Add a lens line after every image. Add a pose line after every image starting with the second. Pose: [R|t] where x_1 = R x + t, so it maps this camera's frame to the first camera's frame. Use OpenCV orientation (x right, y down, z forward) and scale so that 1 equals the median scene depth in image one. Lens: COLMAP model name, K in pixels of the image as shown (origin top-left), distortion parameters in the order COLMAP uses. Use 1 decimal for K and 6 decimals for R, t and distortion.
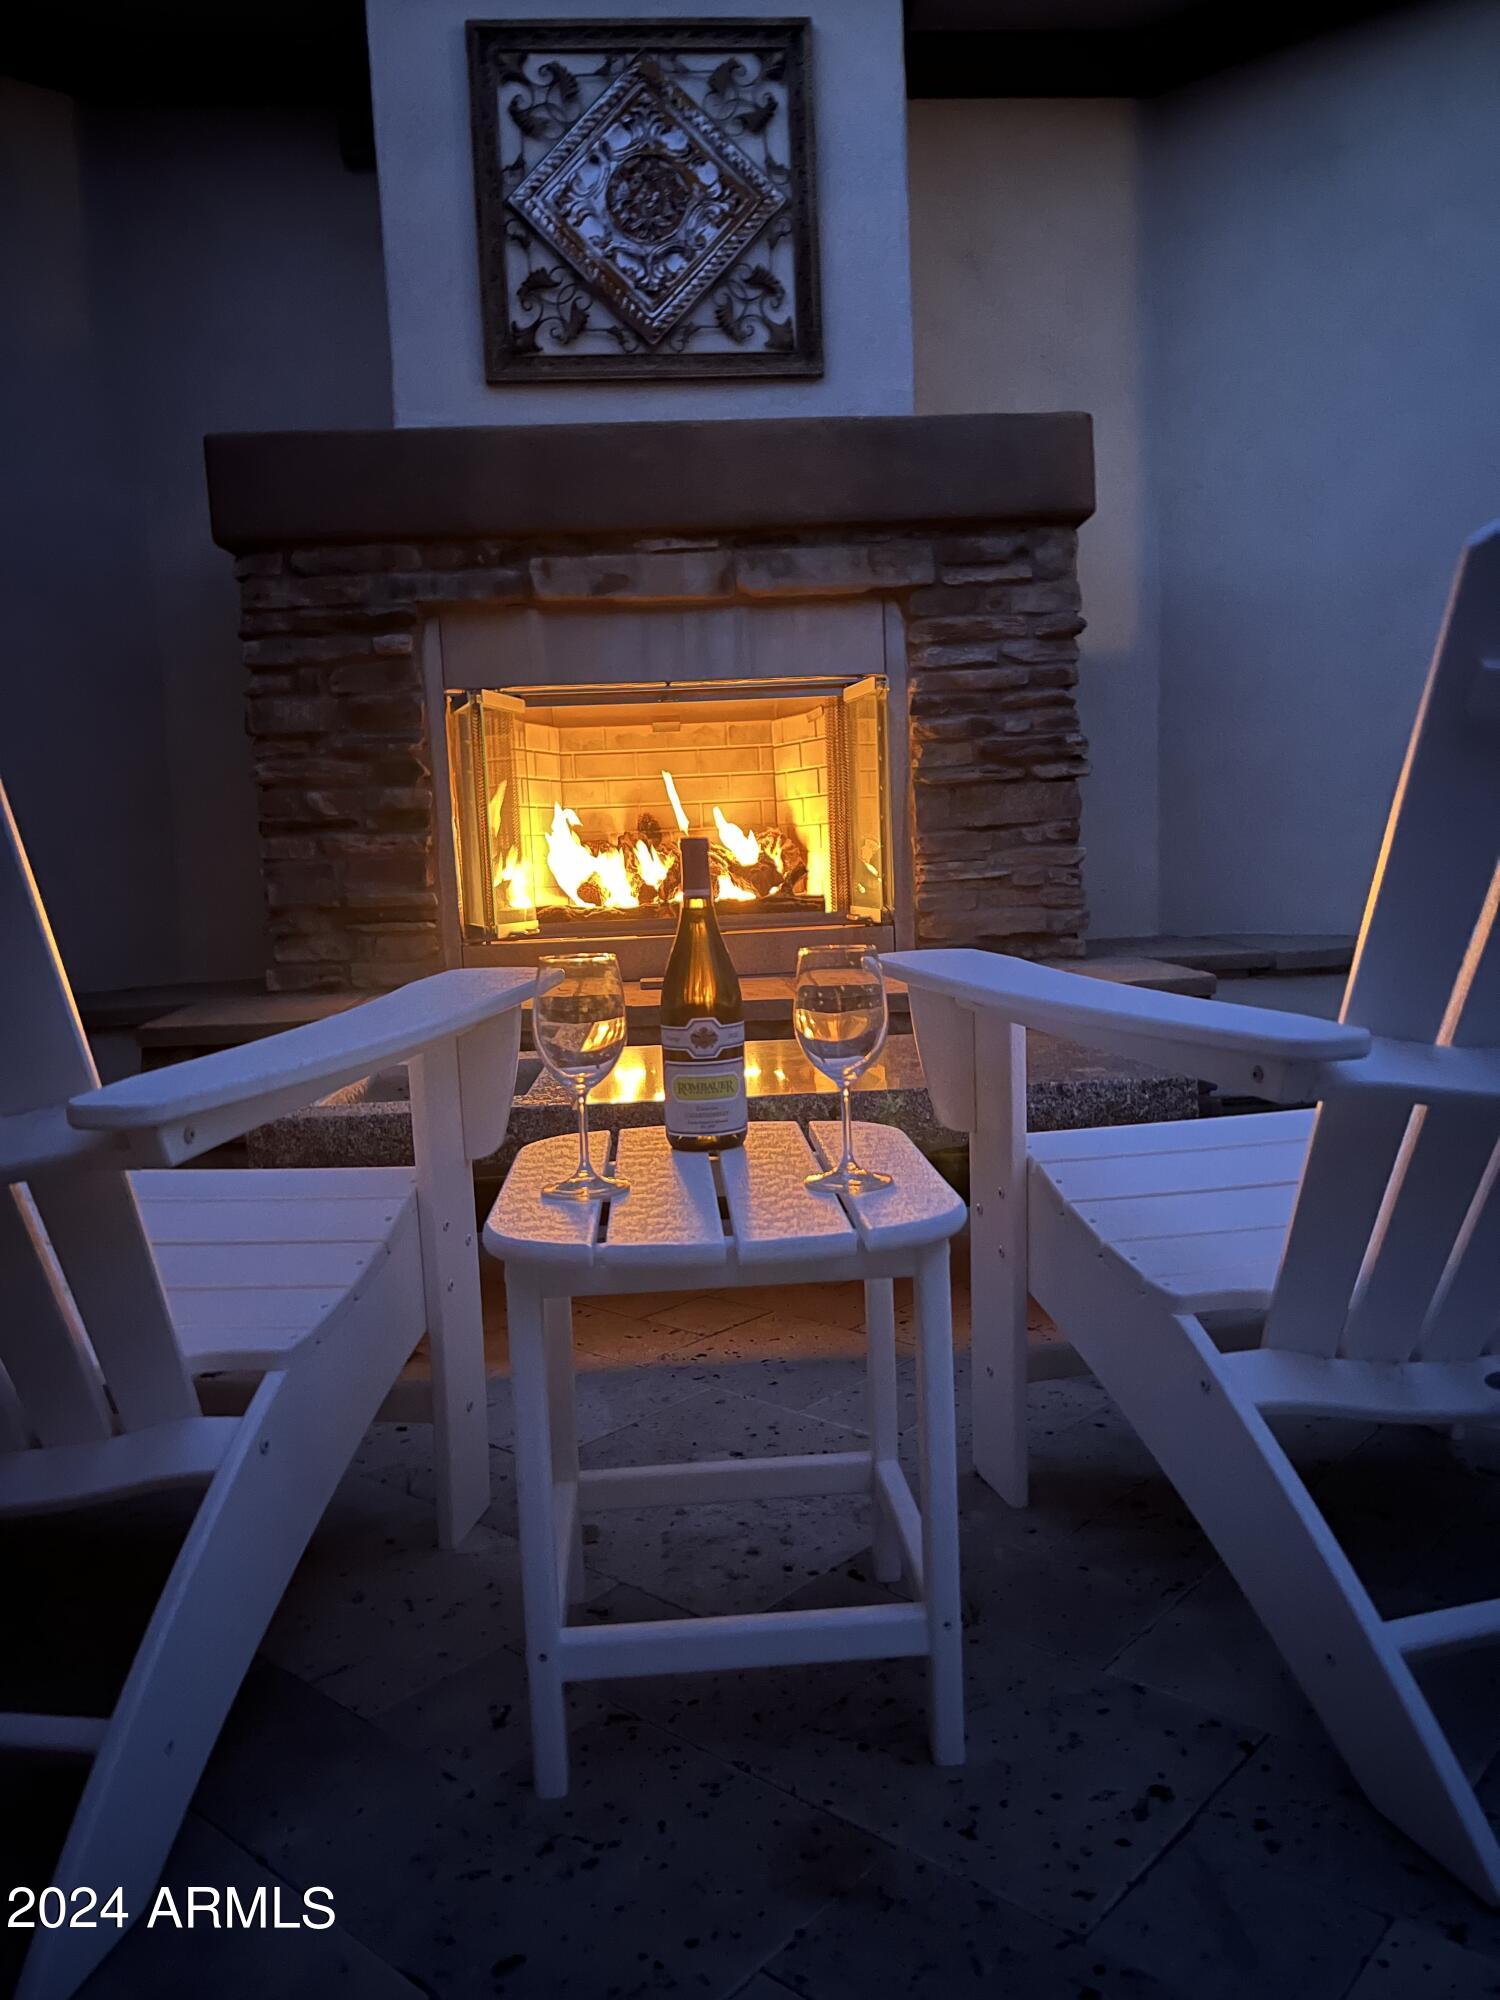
lens RADIAL K [[1510.2, 0, 754.9], [0, 1510.2, 1001.8], [0, 0, 1]] dist [0.005558, -0.004867]
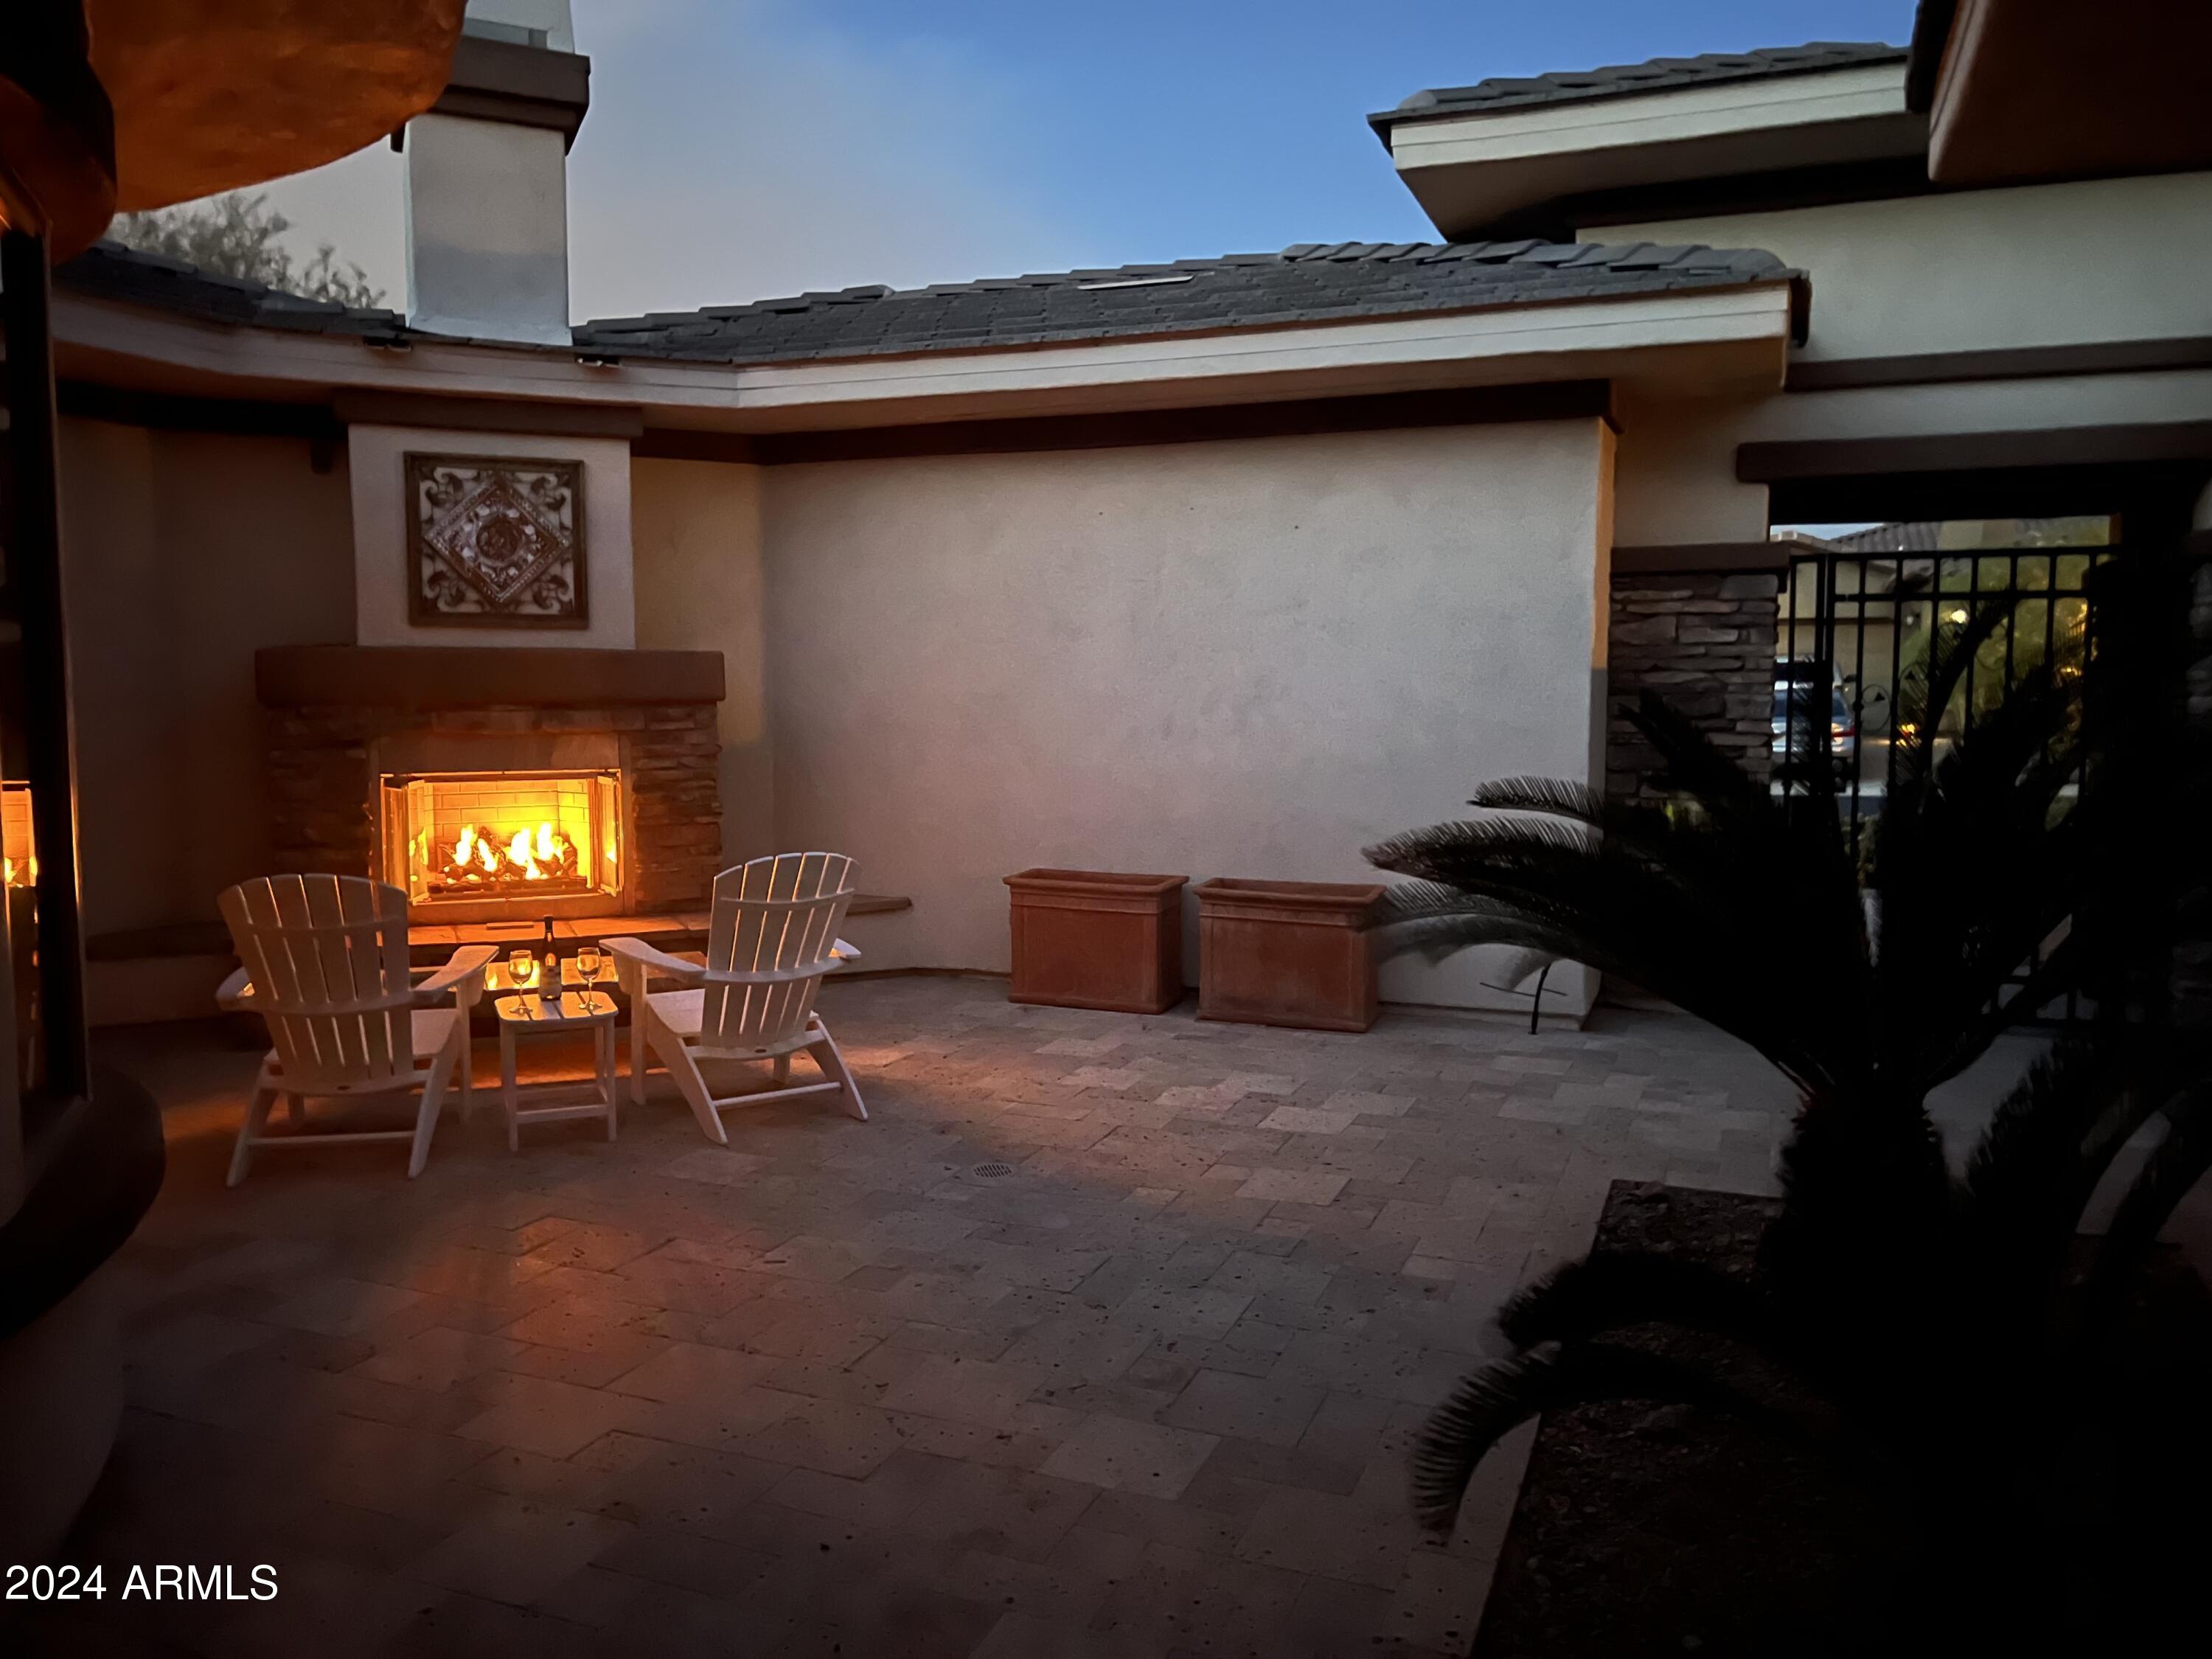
lens RADIAL K [[1670.3, 0, 1113.6], [0, 1670.3, 846.5], [0, 0, 1]] dist [0.005558, -0.004867]
pose [[0.939480, 0.010280, 0.342450, -0.058802], [-0.005830, 0.999885, -0.014021, -0.094020], [-0.342555, 0.011176, 0.939431, -1.370364]]
